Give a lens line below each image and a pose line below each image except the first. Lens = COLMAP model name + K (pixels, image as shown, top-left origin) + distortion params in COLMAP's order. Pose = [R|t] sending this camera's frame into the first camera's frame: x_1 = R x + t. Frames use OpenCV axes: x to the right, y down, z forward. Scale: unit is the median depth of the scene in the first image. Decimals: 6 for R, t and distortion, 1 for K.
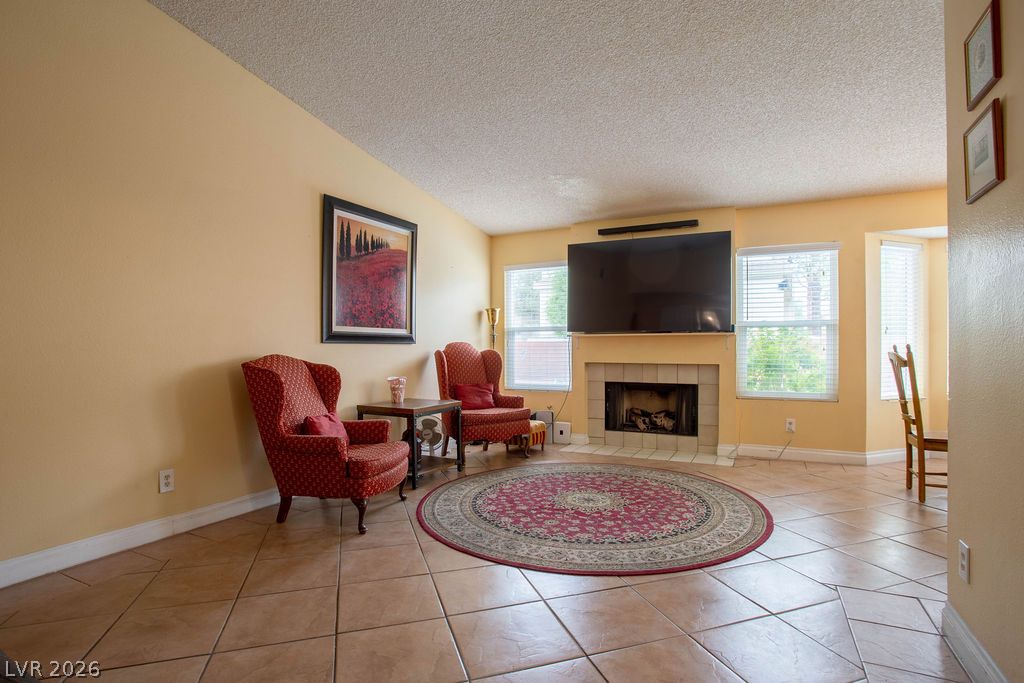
lens RADIAL K [[513.0, 0, 509.1], [0, 513.0, 342.2], [0, 0, 1]] dist [-0.023564, 0.006080]
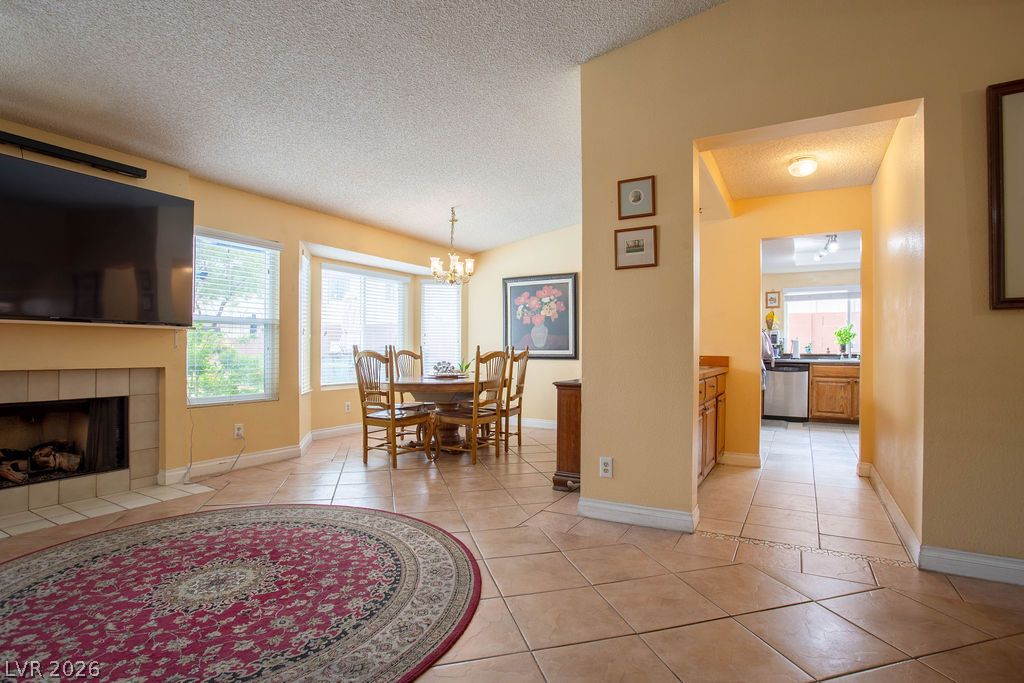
lens RADIAL K [[513.0, 0, 521.3], [0, 513.0, 351.8], [0, 0, 1]] dist [-0.023564, 0.006080]
pose [[0.055692, -0.001764, 0.998446, -0.437910], [-0.019678, 0.999802, 0.002864, 0.008994], [-0.998254, -0.019807, 0.055647, 0.564592]]
